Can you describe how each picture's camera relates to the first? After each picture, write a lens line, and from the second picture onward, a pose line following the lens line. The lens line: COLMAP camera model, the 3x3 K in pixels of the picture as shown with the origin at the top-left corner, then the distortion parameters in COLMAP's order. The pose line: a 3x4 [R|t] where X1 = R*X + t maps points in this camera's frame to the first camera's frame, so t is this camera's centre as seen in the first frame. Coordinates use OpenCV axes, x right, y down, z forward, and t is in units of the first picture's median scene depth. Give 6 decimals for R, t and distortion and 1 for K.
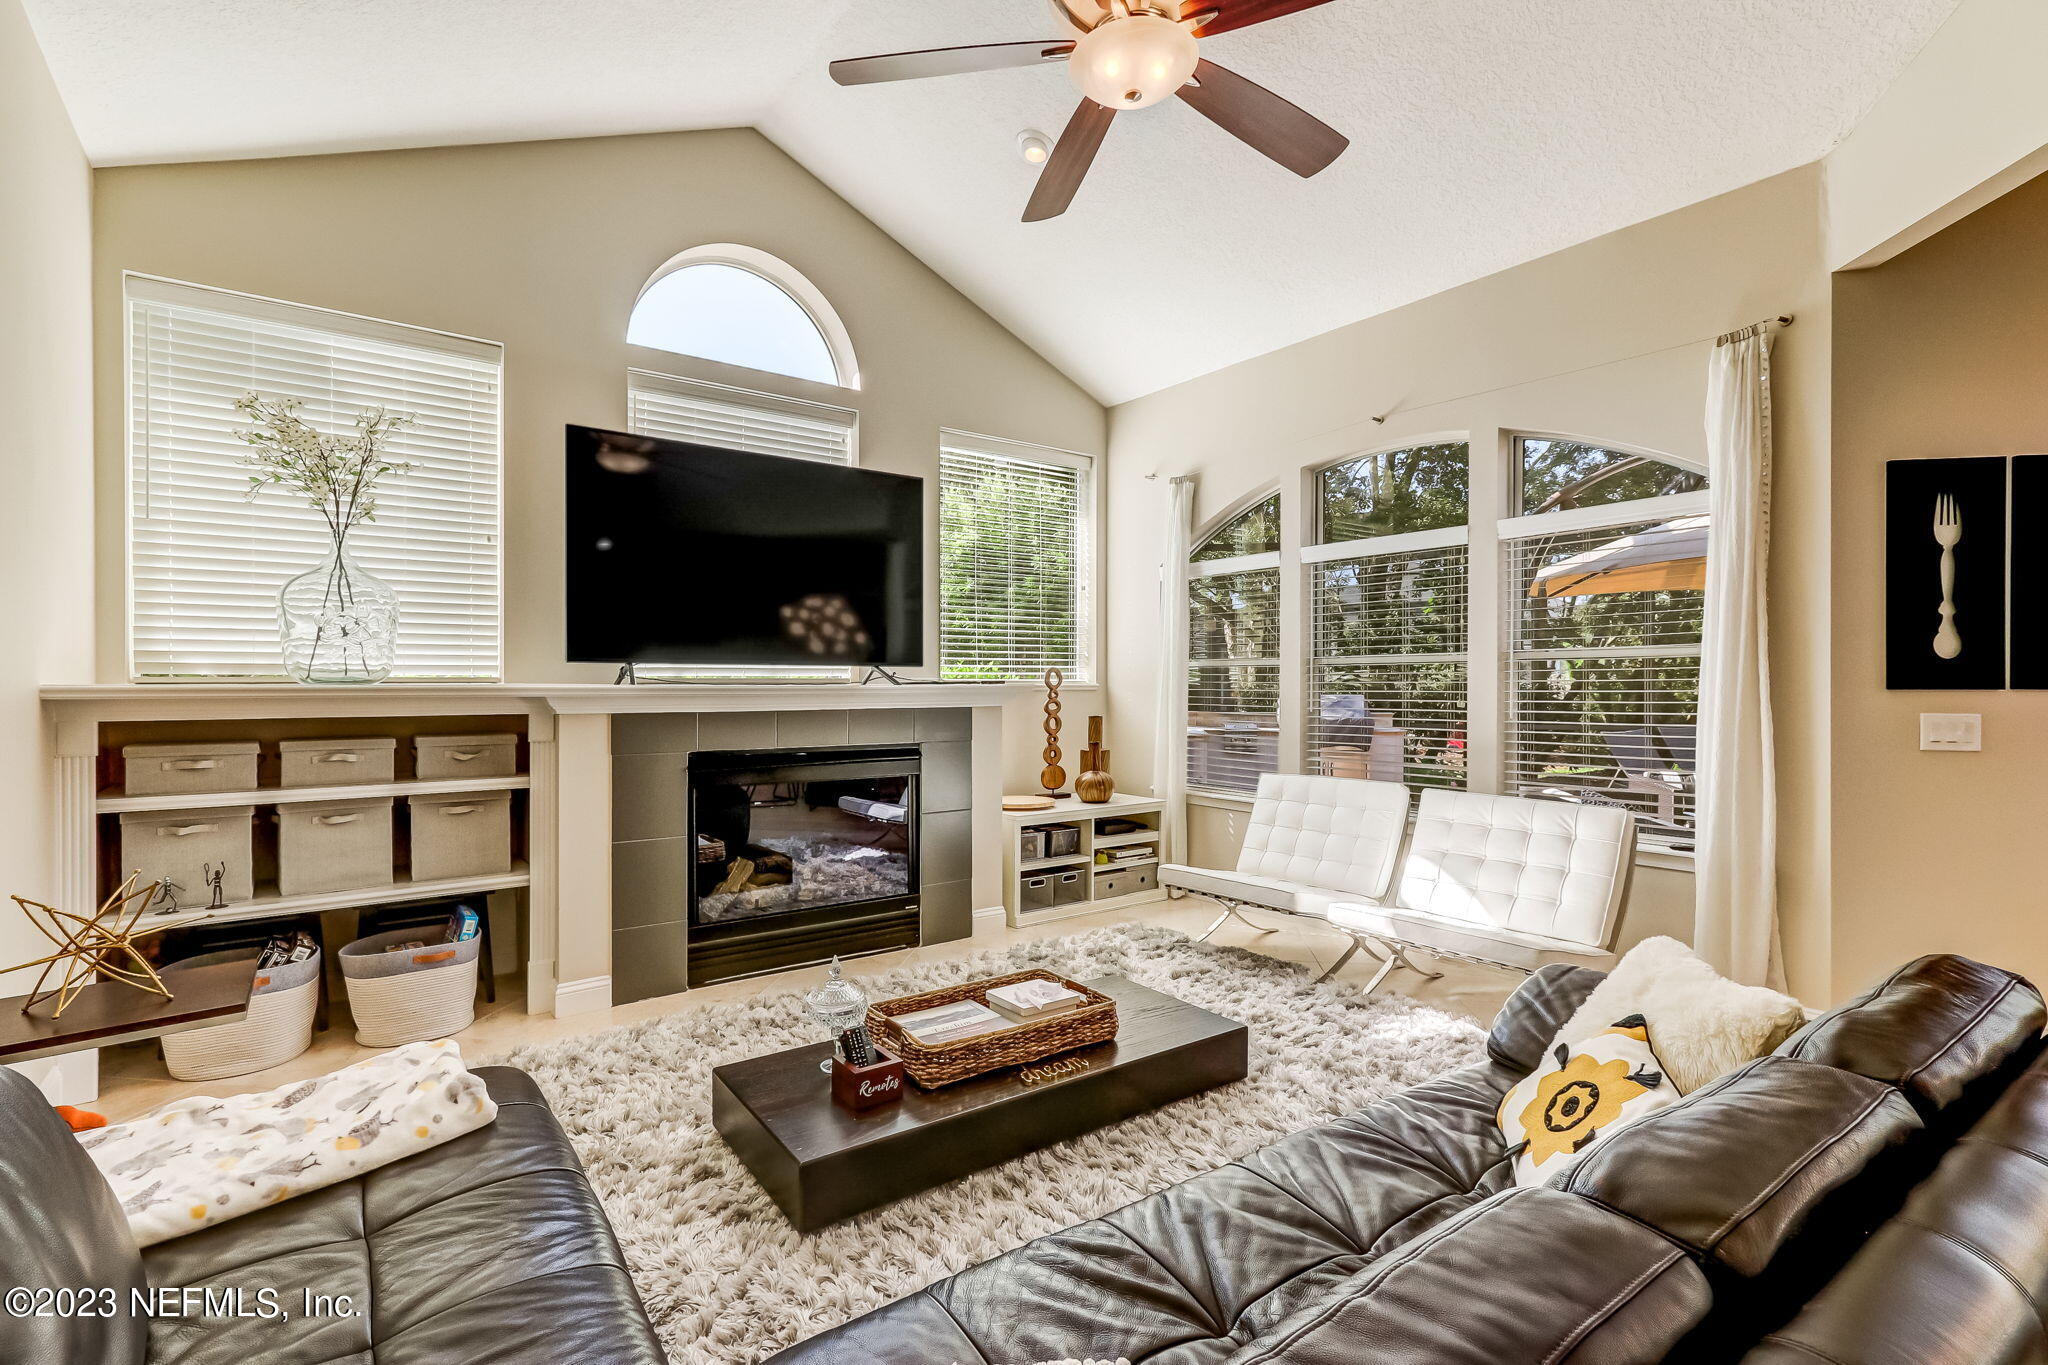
lens RADIAL K [[950.1, 0, 1003.5], [0, 950.1, 686.7], [0, 0, 1]] dist [0.000070, 0.000589]
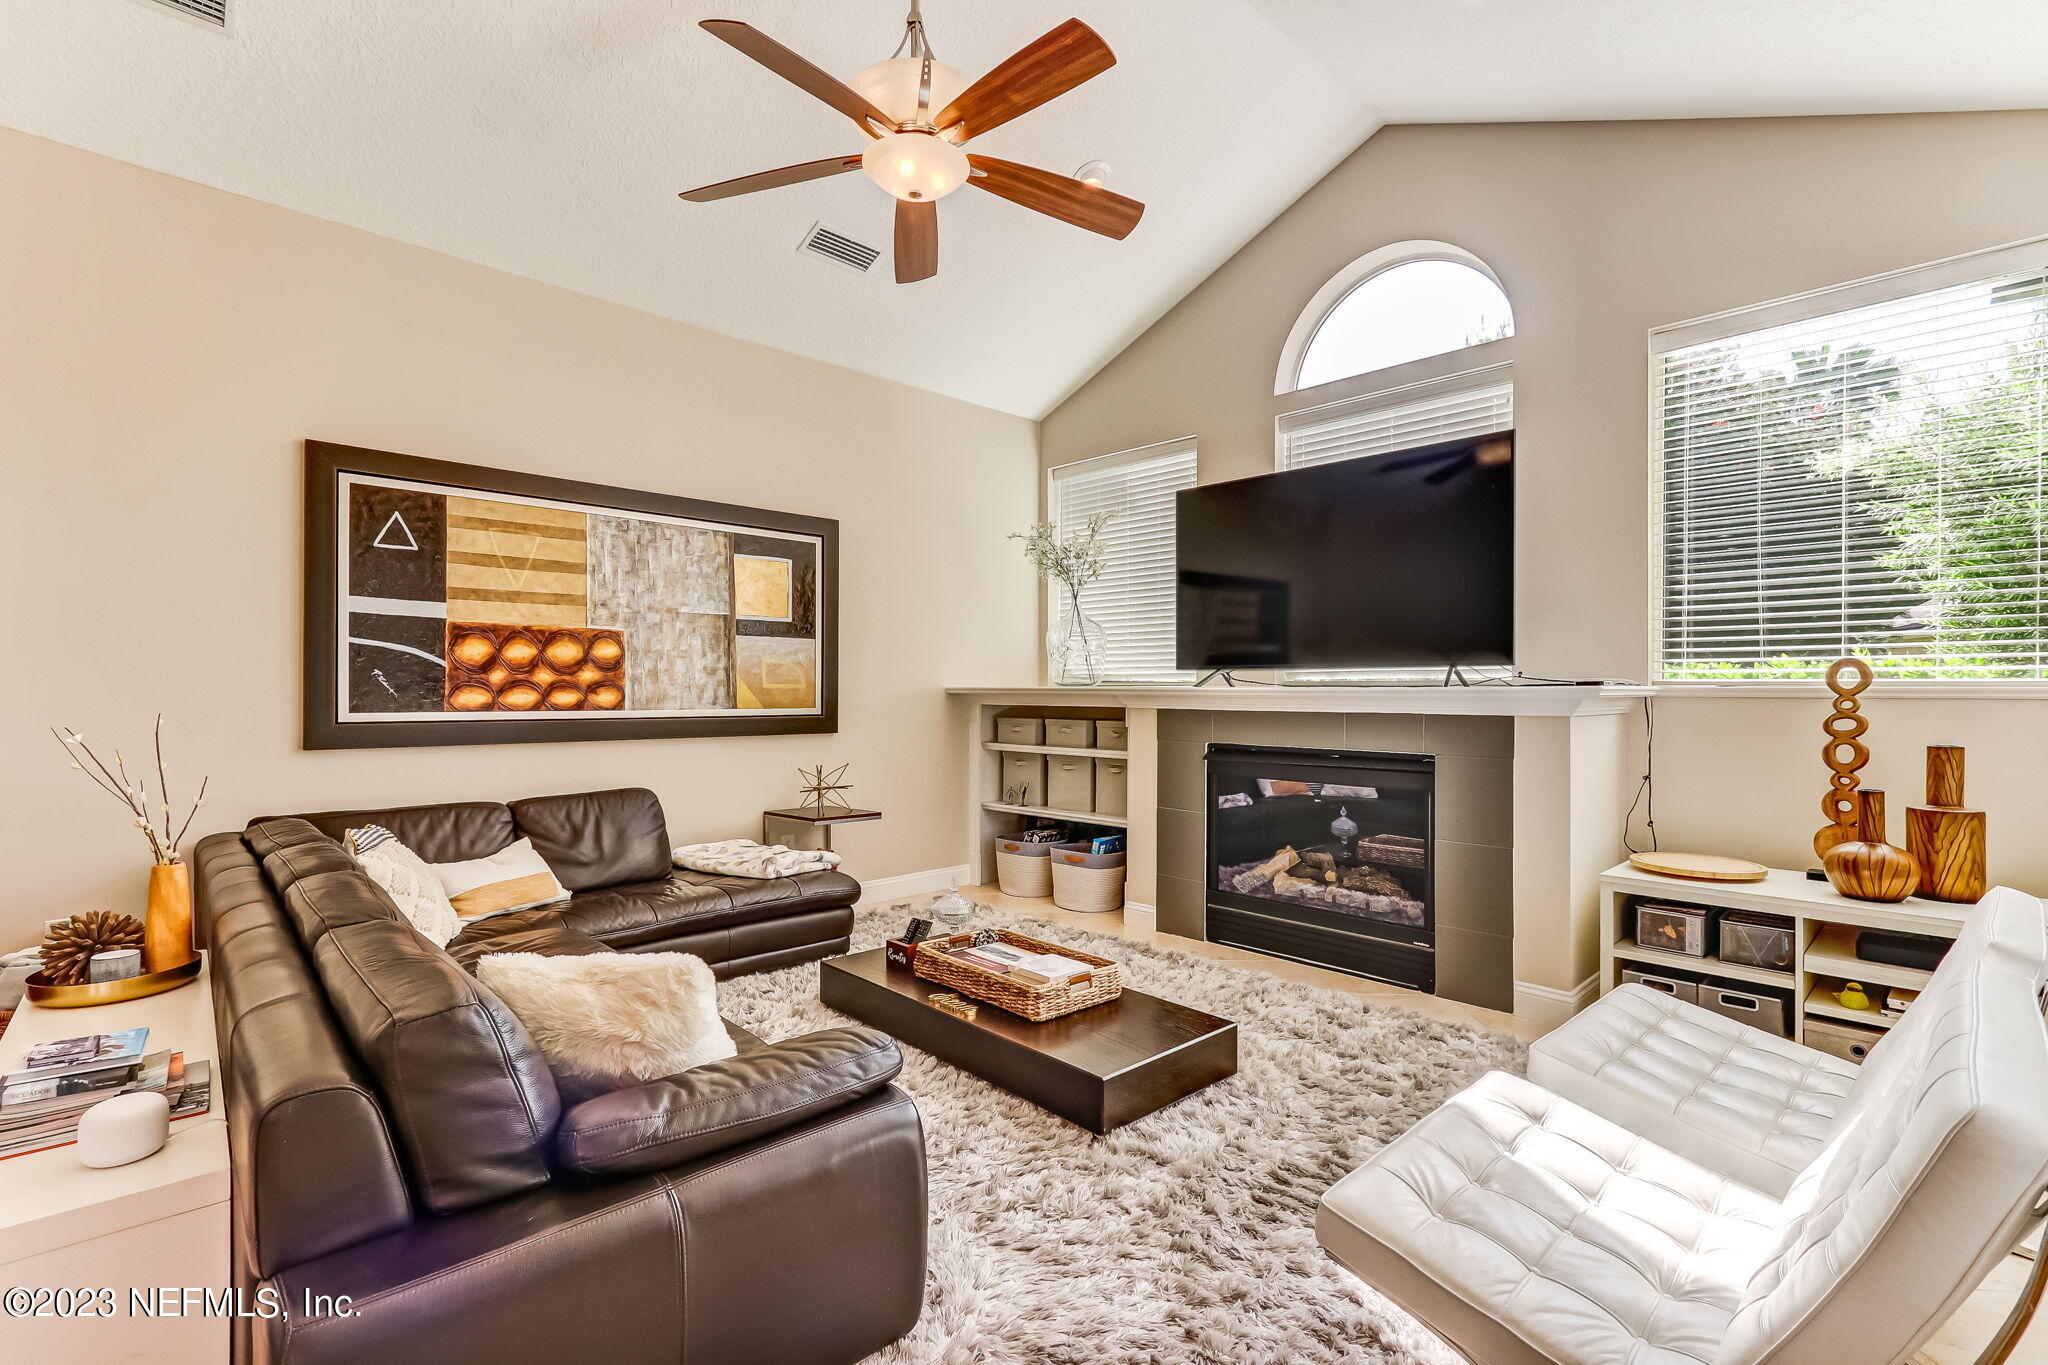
lens RADIAL K [[950.1, 0, 1003.5], [0, 950.1, 686.7], [0, 0, 1]] dist [0.000070, 0.000589]
pose [[0.121027, -0.001689, -0.992648, 0.875490], [-0.004797, 0.999986, -0.002286, 0.002411], [0.992638, 0.005038, 0.121018, 0.636692]]
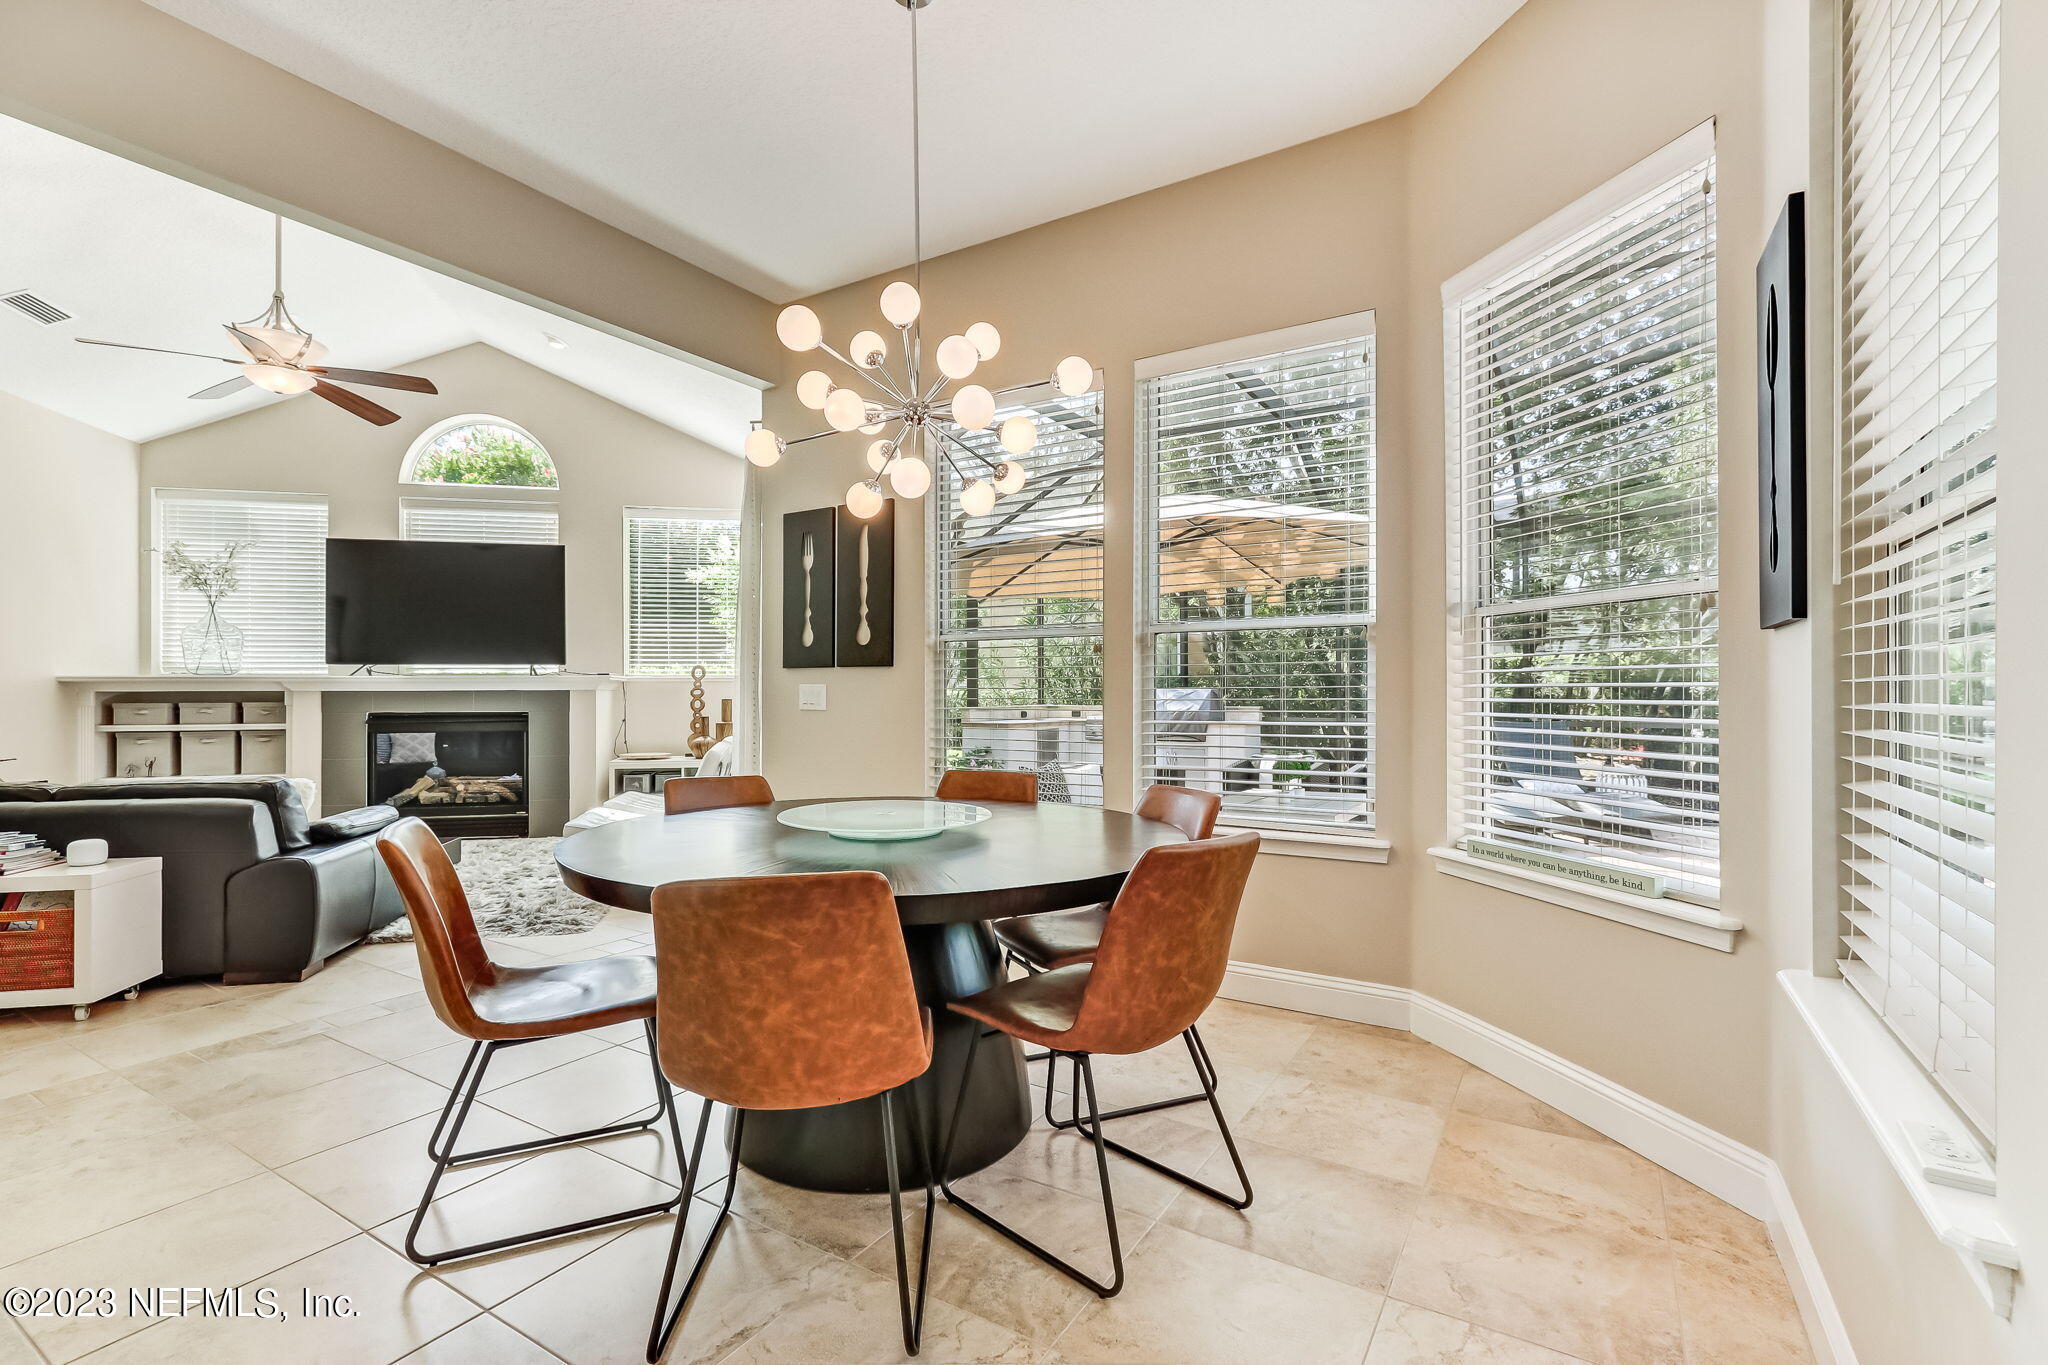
lens RADIAL K [[936.5, 0, 1007.4], [0, 936.5, 679.8], [0, 0, 1]] dist [0.000125, 0.001798]
pose [[0.913831, -0.007987, -0.406015, 1.618637], [0.001985, 0.999882, -0.015201, 0.038289], [0.406089, 0.013086, 0.913740, -0.157593]]
